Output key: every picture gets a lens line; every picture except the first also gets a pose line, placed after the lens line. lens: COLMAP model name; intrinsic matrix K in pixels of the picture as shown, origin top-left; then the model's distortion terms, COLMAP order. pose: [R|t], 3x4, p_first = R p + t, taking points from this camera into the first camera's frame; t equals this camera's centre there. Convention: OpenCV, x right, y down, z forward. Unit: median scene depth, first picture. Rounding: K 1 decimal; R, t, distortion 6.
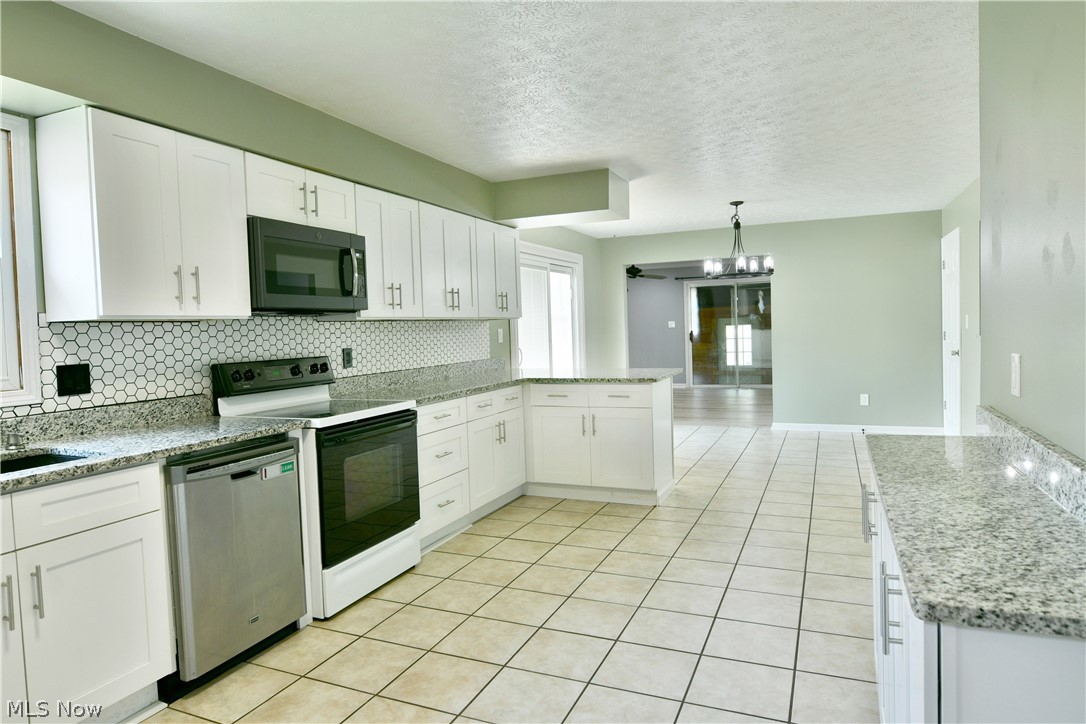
lens RADIAL K [[664.8, 0, 538.5], [0, 664.8, 359.3], [0, 0, 1]] dist [-0.008705, -0.000969]
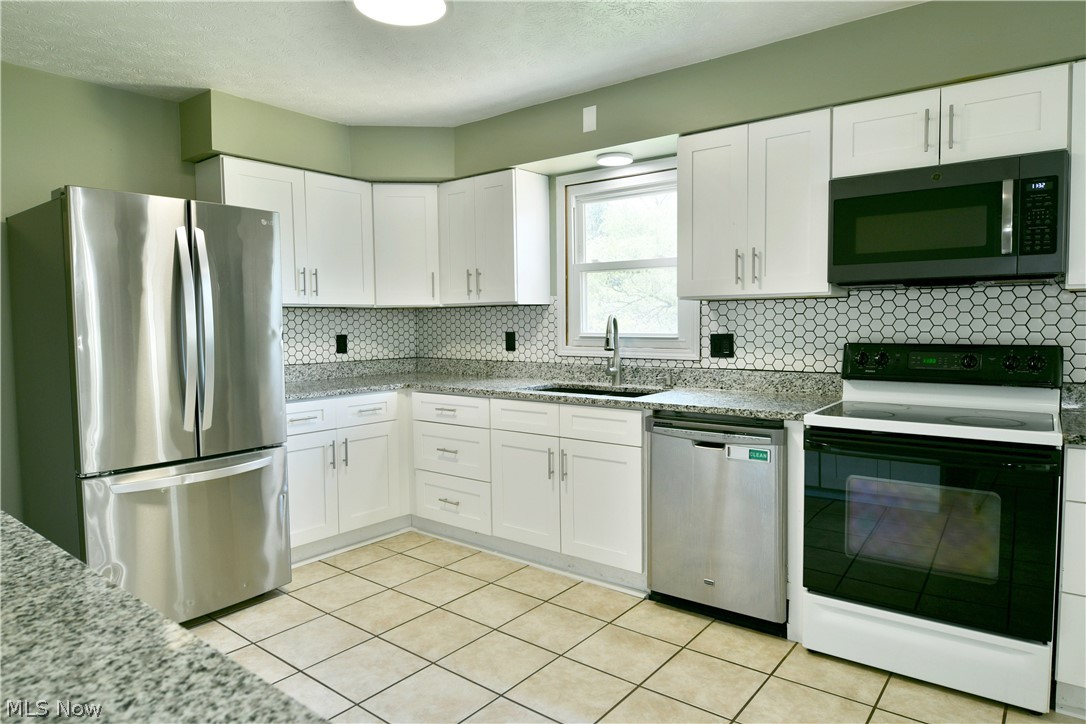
lens RADIAL K [[664.8, 0, 538.5], [0, 664.8, 361.0], [0, 0, 1]] dist [-0.008705, -0.000969]
pose [[-0.264242, 0.091280, -0.960127, 0.585366], [-0.027094, 0.994416, 0.101997, -0.056799], [0.964076, 0.052966, -0.260293, 0.919145]]
